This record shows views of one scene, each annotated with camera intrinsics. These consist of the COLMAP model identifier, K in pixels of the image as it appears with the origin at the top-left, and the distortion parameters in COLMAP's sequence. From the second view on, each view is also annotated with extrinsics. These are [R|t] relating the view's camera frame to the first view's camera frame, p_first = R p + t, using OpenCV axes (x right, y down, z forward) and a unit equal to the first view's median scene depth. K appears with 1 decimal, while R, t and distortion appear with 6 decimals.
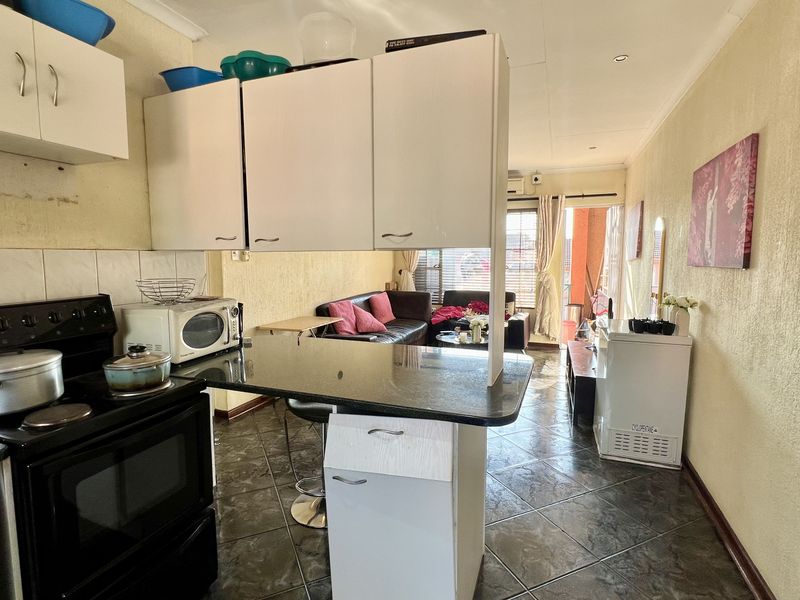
lens RADIAL K [[426.5, 0, 397.7], [0, 426.5, 297.2], [0, 0, 1]] dist [0.004076, -0.000565]
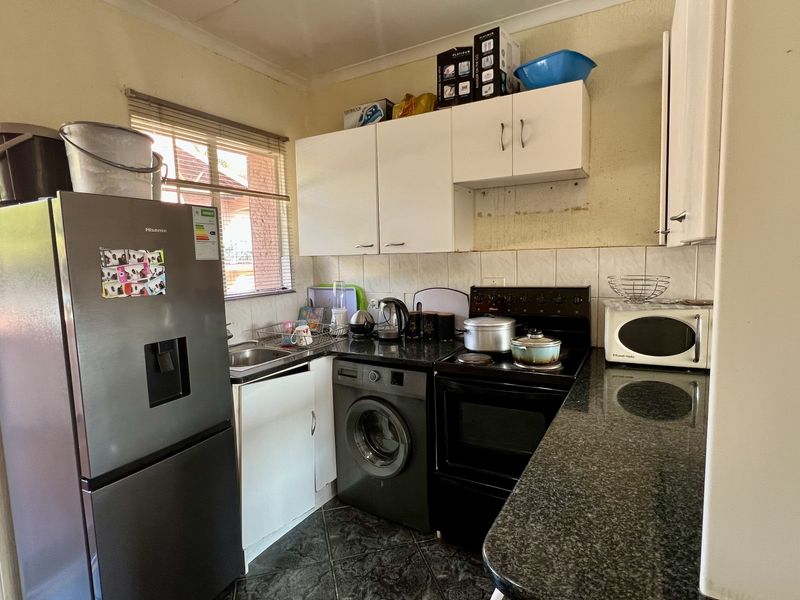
lens RADIAL K [[426.5, 0, 397.7], [0, 426.5, 297.2], [0, 0, 1]] dist [0.004076, -0.000565]
pose [[-0.158505, 0.097320, -0.982550, 0.558902], [-0.075050, 0.991064, 0.110270, -0.068427], [0.984502, 0.091219, -0.149785, 0.691216]]
